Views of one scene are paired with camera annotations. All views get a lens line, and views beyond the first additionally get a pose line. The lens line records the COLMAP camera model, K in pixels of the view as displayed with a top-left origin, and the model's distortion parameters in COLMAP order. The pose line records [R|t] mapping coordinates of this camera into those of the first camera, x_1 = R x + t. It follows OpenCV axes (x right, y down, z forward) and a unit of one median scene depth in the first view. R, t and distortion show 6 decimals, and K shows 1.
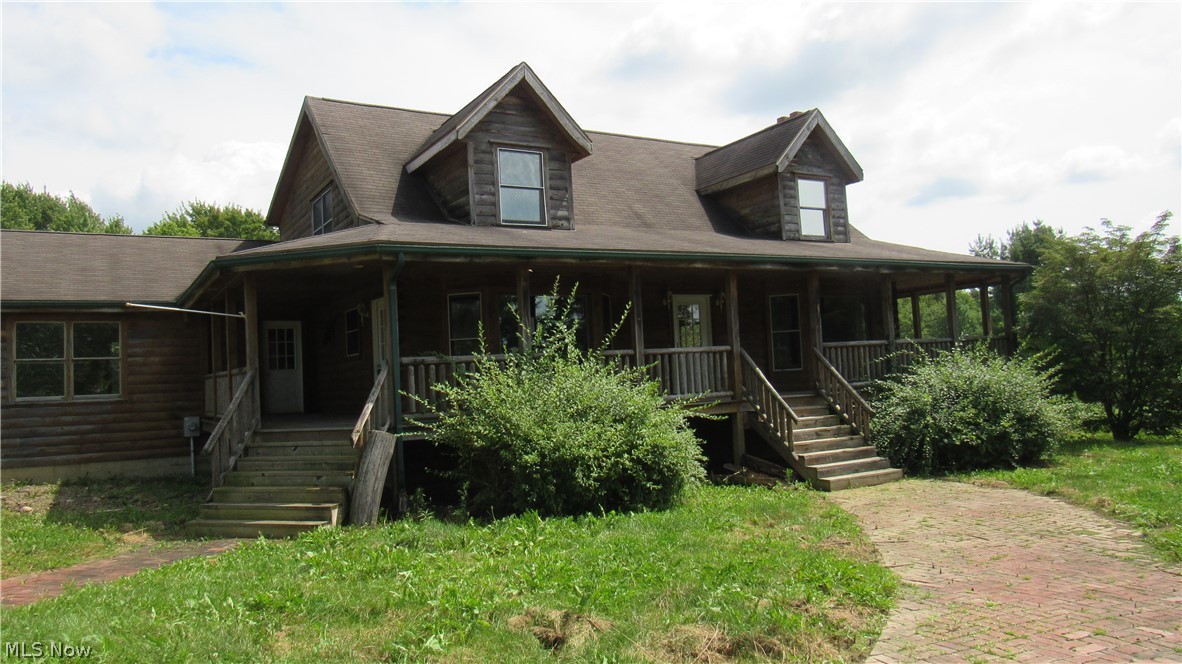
lens RADIAL K [[872.1, 0, 591.0], [0, 872.1, 332.0], [0, 0, 1]] dist [0.001506, -0.000317]
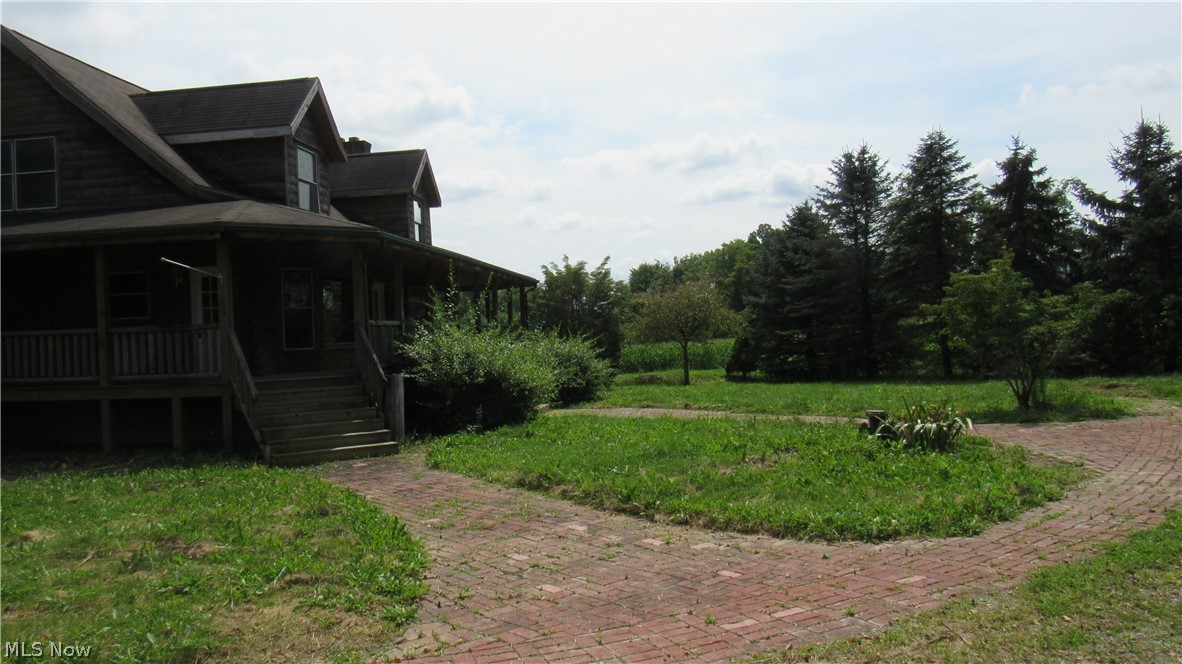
lens RADIAL K [[872.1, 0, 591.0], [0, 872.1, 332.0], [0, 0, 1]] dist [0.001506, -0.000317]
pose [[0.582002, 0.017899, 0.812990, -0.835604], [-0.019407, 0.999779, -0.008119, 0.040735], [-0.812956, -0.011052, 0.582220, -0.000227]]
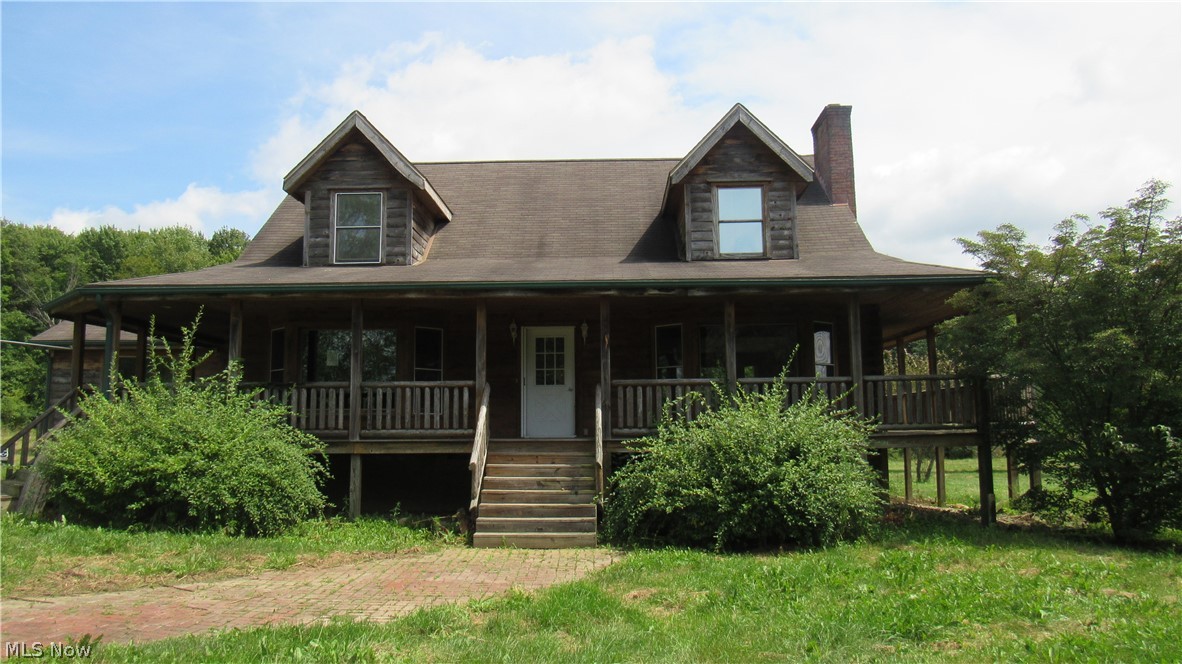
lens RADIAL K [[872.1, 0, 591.0], [0, 872.1, 332.0], [0, 0, 1]] dist [0.001506, -0.000317]
pose [[0.833075, -0.015021, -0.552956, 0.686620], [-0.010581, 0.999016, -0.043080, 0.002779], [0.553059, 0.041739, 0.832096, 0.261342]]
